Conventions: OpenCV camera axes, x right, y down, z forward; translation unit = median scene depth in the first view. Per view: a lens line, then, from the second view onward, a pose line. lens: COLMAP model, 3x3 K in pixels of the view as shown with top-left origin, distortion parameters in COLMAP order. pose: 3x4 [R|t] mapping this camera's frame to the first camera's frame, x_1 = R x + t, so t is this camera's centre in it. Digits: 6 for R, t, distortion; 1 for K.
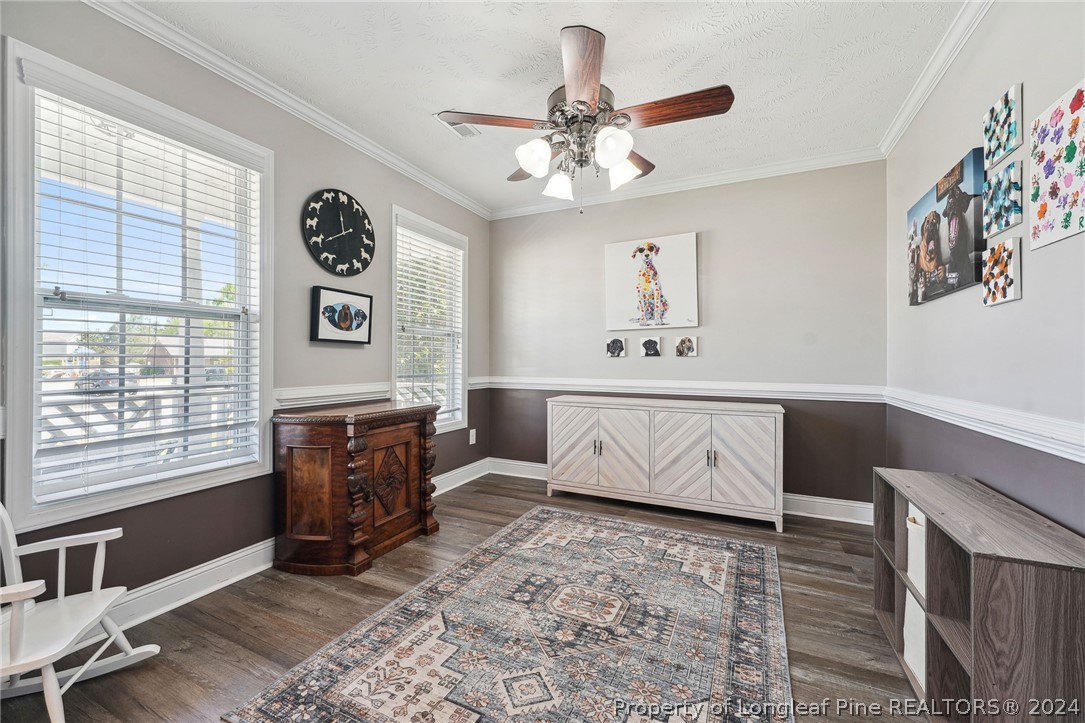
lens RADIAL K [[440.0, 0, 536.3], [0, 440.0, 359.4], [0, 0, 1]] dist [0.001465, 0.000022]
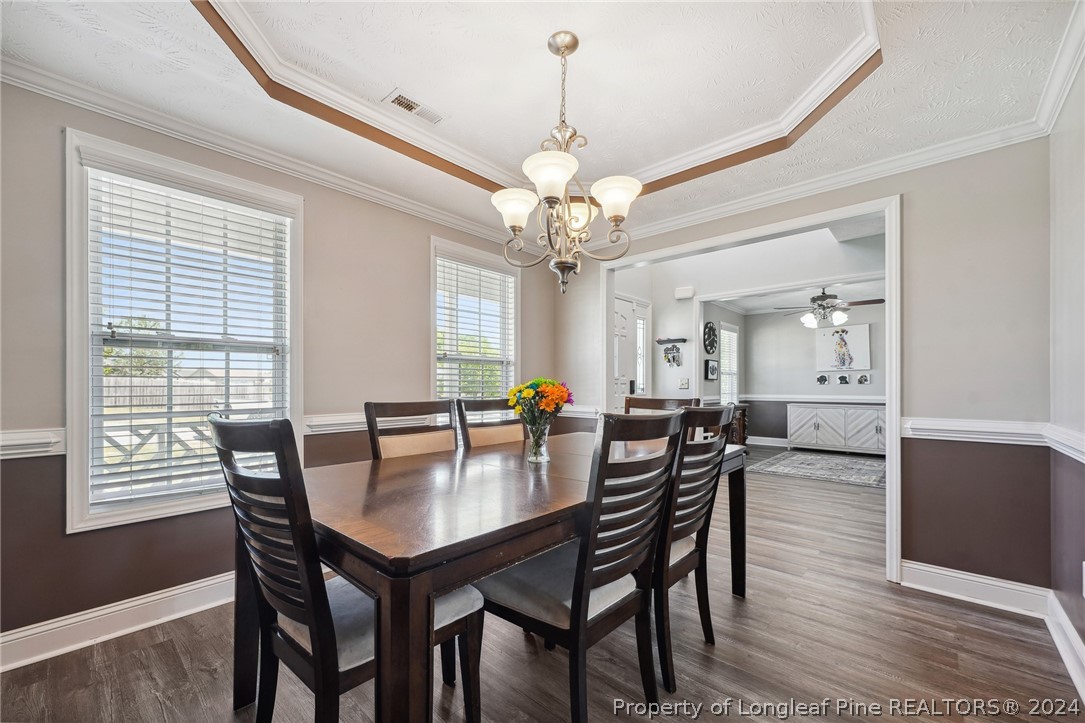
lens RADIAL K [[440.0, 0, 533.6], [0, 440.0, 384.6], [0, 0, 1]] dist [0.001465, 0.000022]
pose [[0.957784, -0.004866, -0.287448, -0.729145], [0.004951, 0.999988, -0.000431, -0.014985], [0.287447, -0.001010, 0.957796, -1.890622]]
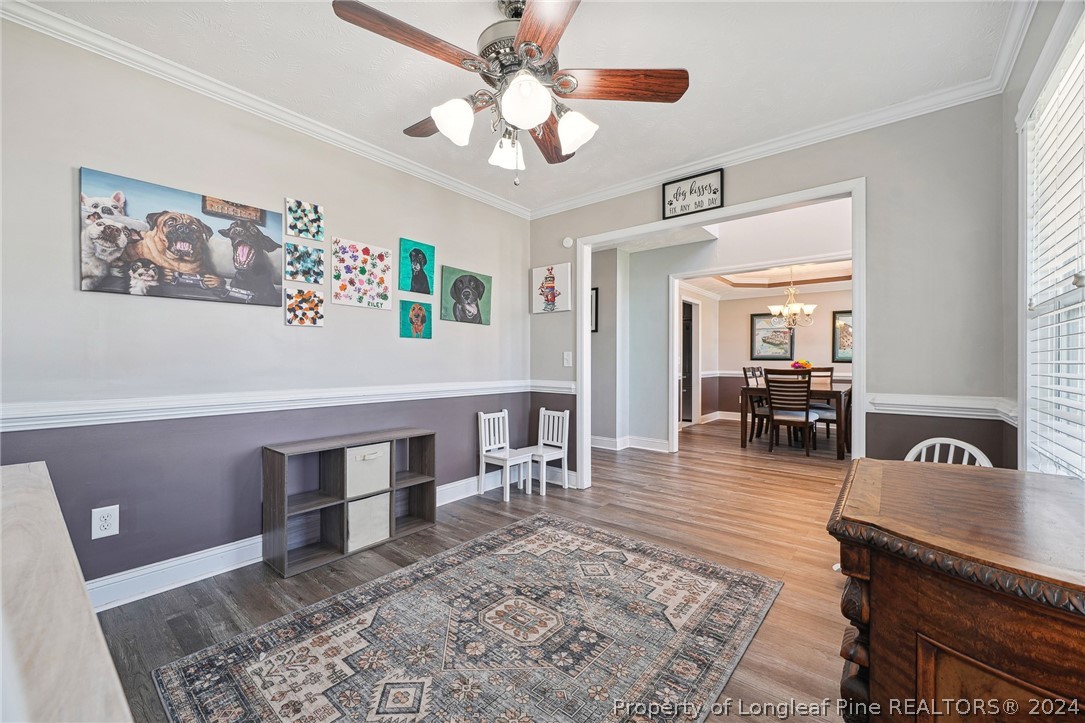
lens RADIAL K [[440.0, 0, 537.4], [0, 440.0, 361.9], [0, 0, 1]] dist [0.001465, 0.000022]
pose [[-0.972047, -0.007671, 0.234660, -0.131756], [-0.007541, 0.999971, 0.001452, -0.002030], [-0.234665, -0.000358, -0.972076, 1.824054]]
